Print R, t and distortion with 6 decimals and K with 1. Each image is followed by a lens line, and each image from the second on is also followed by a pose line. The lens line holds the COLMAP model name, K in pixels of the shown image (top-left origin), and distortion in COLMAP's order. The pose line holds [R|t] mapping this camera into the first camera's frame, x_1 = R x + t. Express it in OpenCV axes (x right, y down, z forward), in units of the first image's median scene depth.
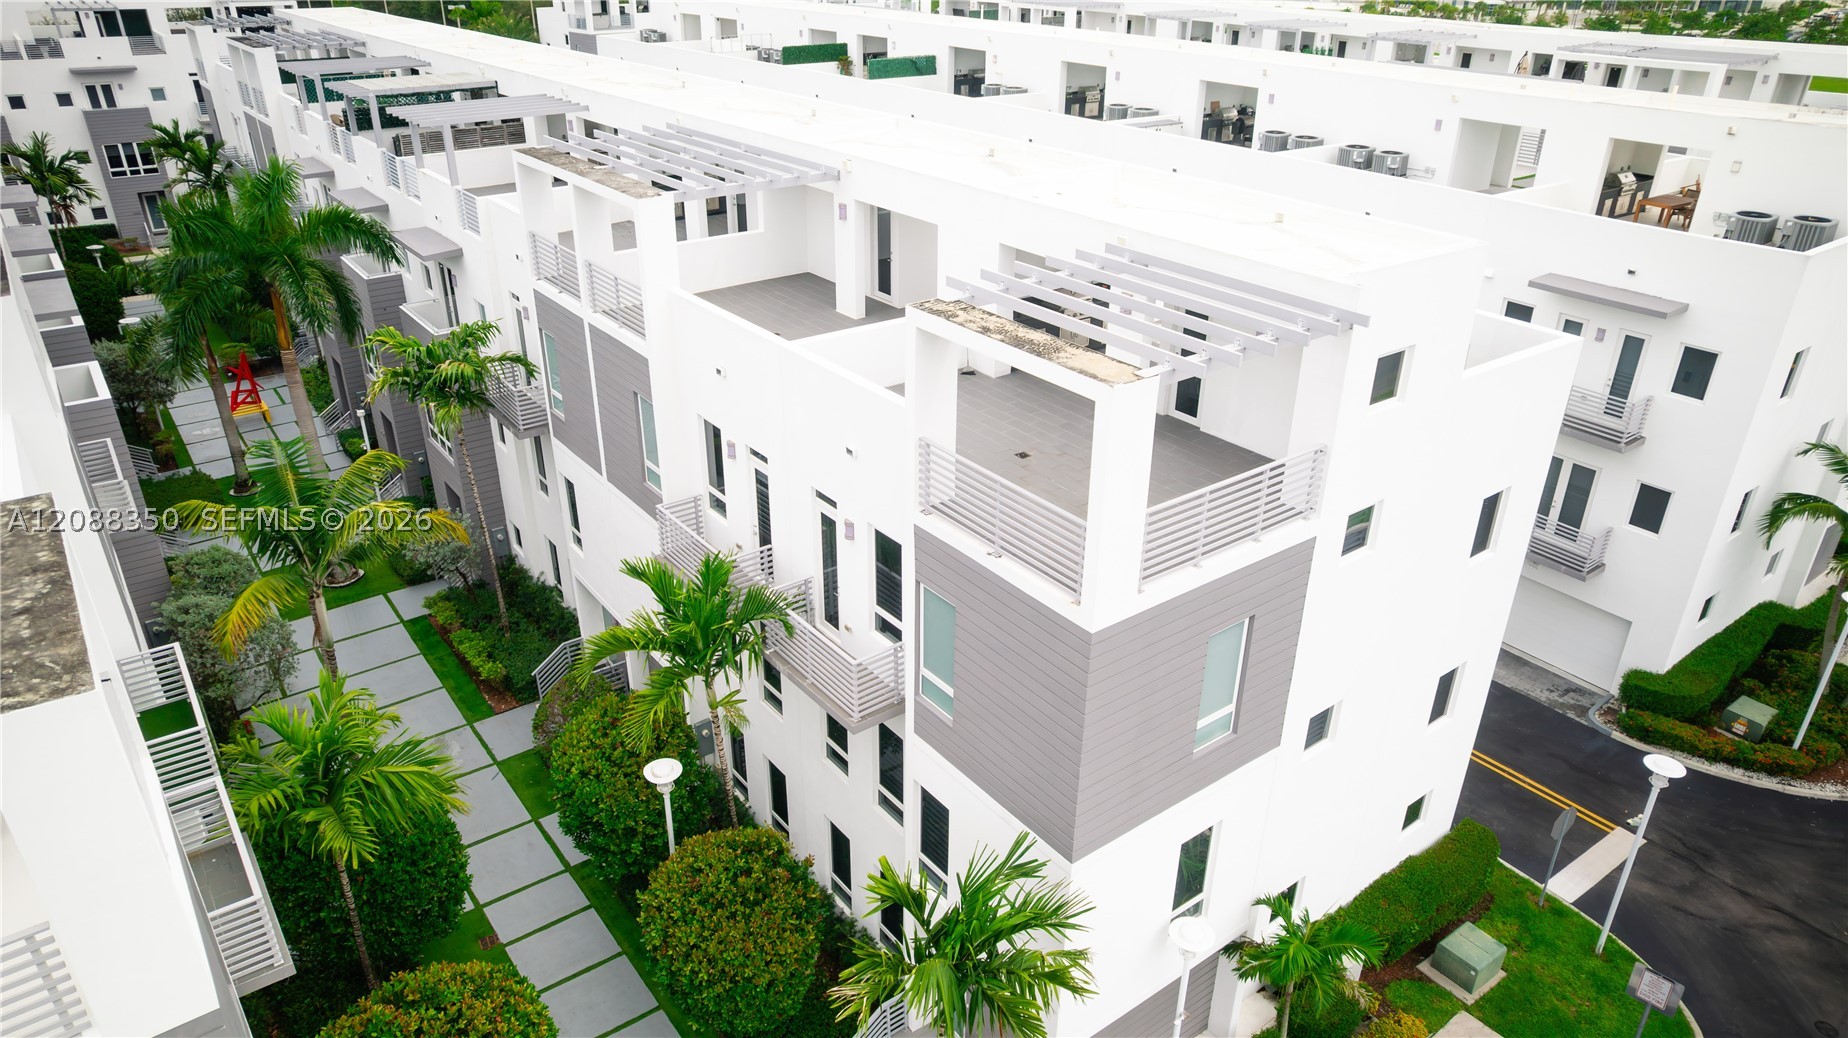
lens RADIAL K [[1203.2, 0, 922.1], [0, 1203.2, 529.9], [0, 0, 1]] dist [-0.082251, 0.074697]
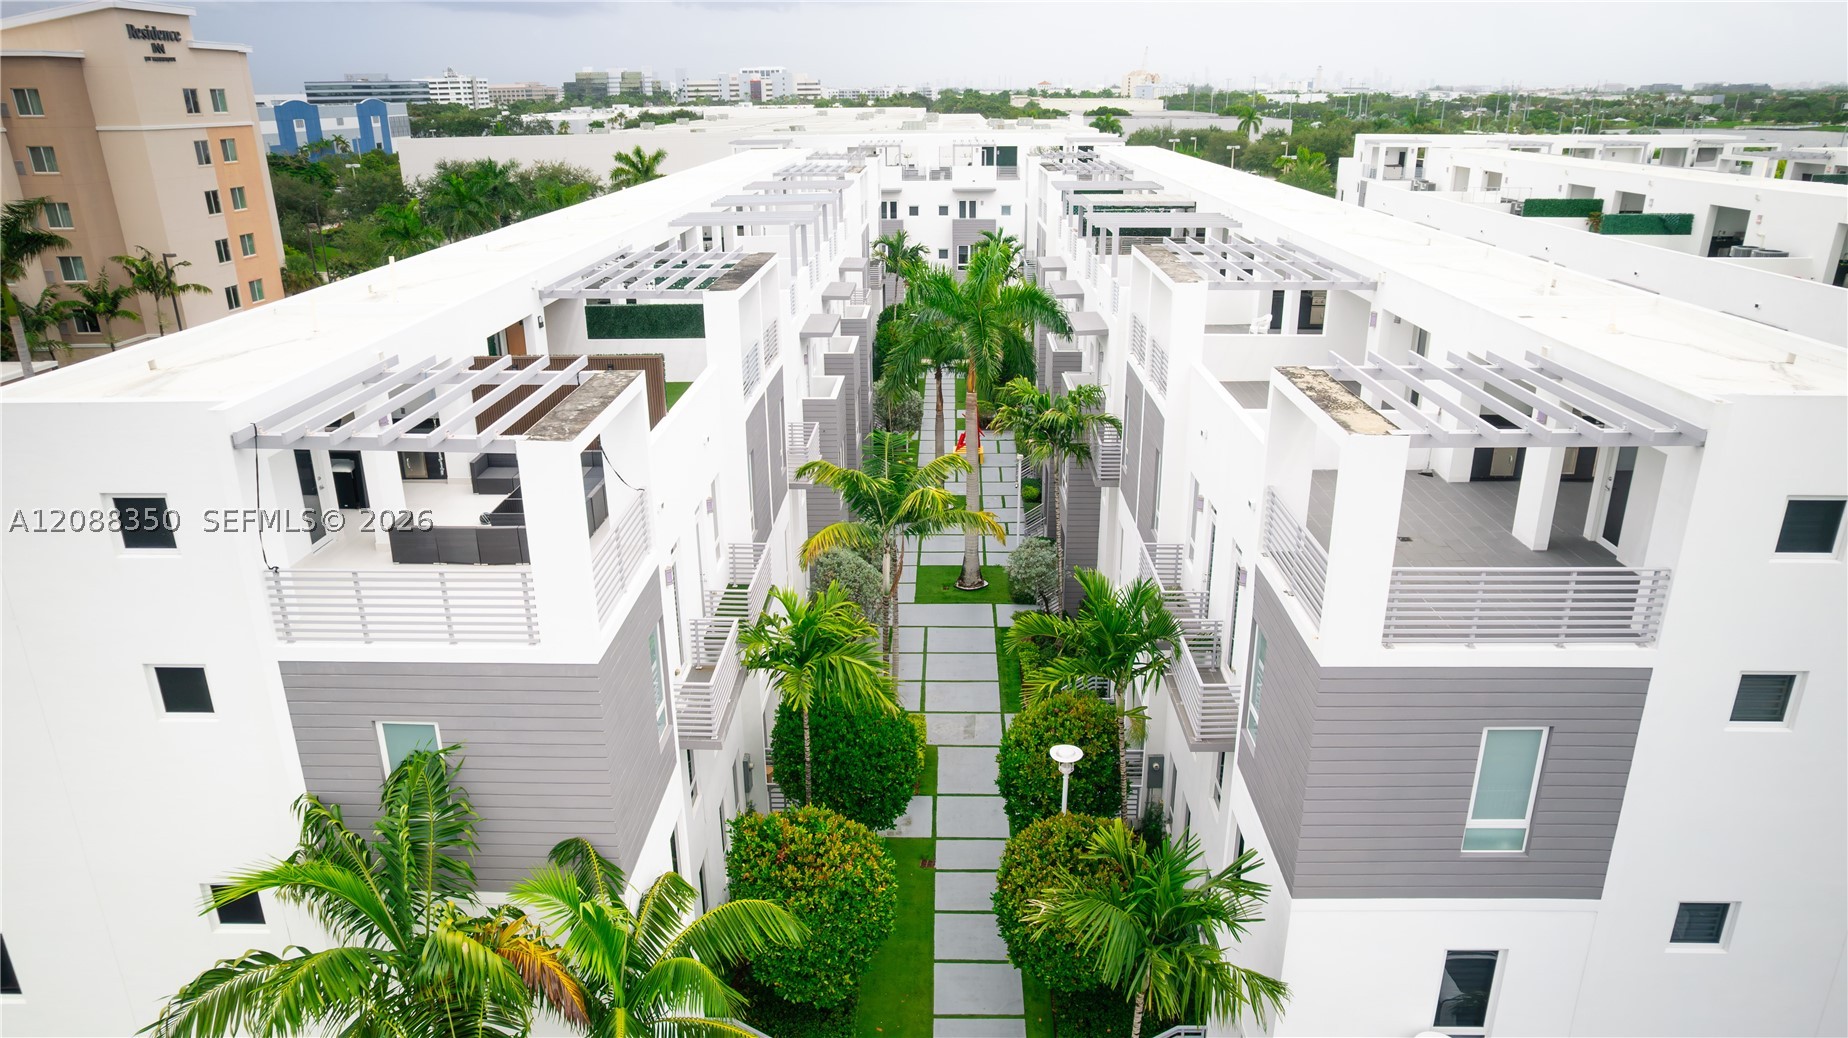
lens RADIAL K [[1203.2, 0, 922.1], [0, 1203.2, 529.9], [0, 0, 1]] dist [-0.082251, 0.074697]
pose [[0.787720, 0.203058, -0.581605, 0.218552], [-0.270640, 0.962194, -0.030618, 0.046792], [0.553400, 0.181524, 0.812895, -0.047228]]
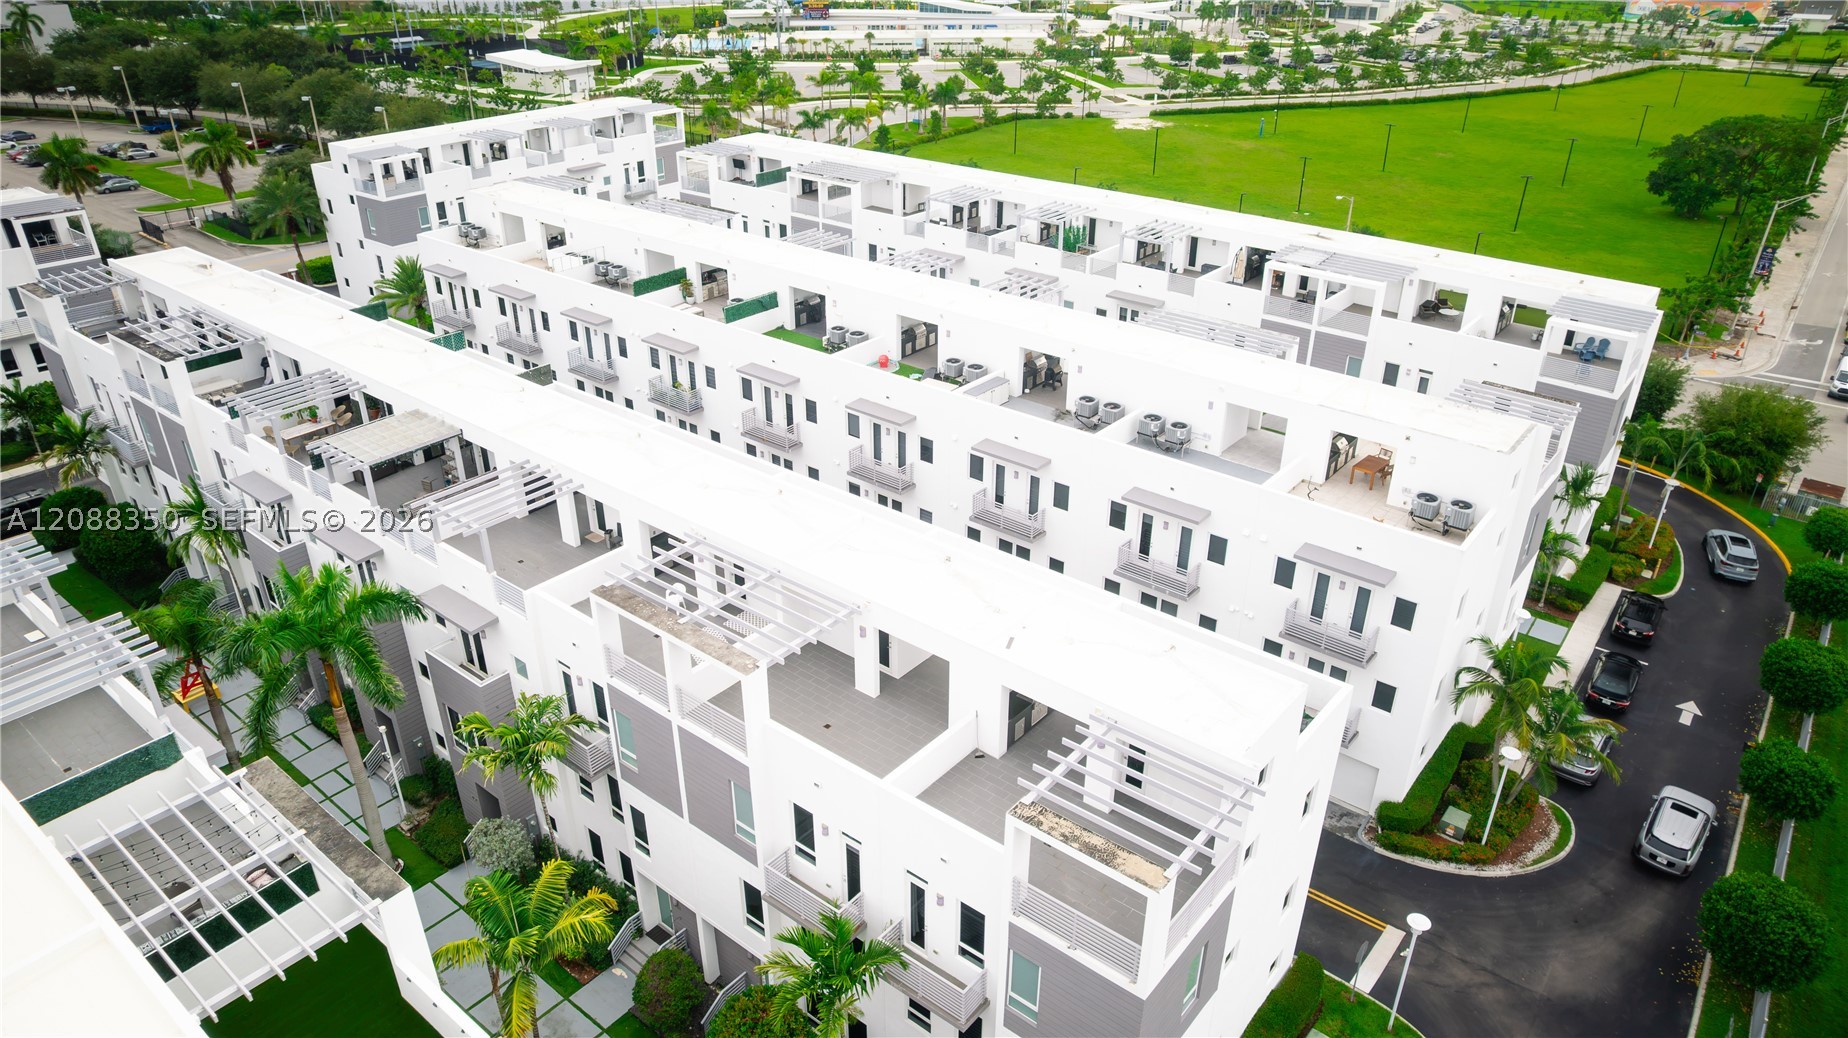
lens RADIAL K [[1215.2, 0, 924.0], [0, 1215.2, 519.0], [0, 0, 1]] dist [-0.124814, 0.125324]
pose [[0.969548, -0.117393, 0.214934, -0.236101], [0.114929, 0.993084, 0.023971, -0.348840], [-0.216261, 0.001461, 0.976334, -0.334780]]
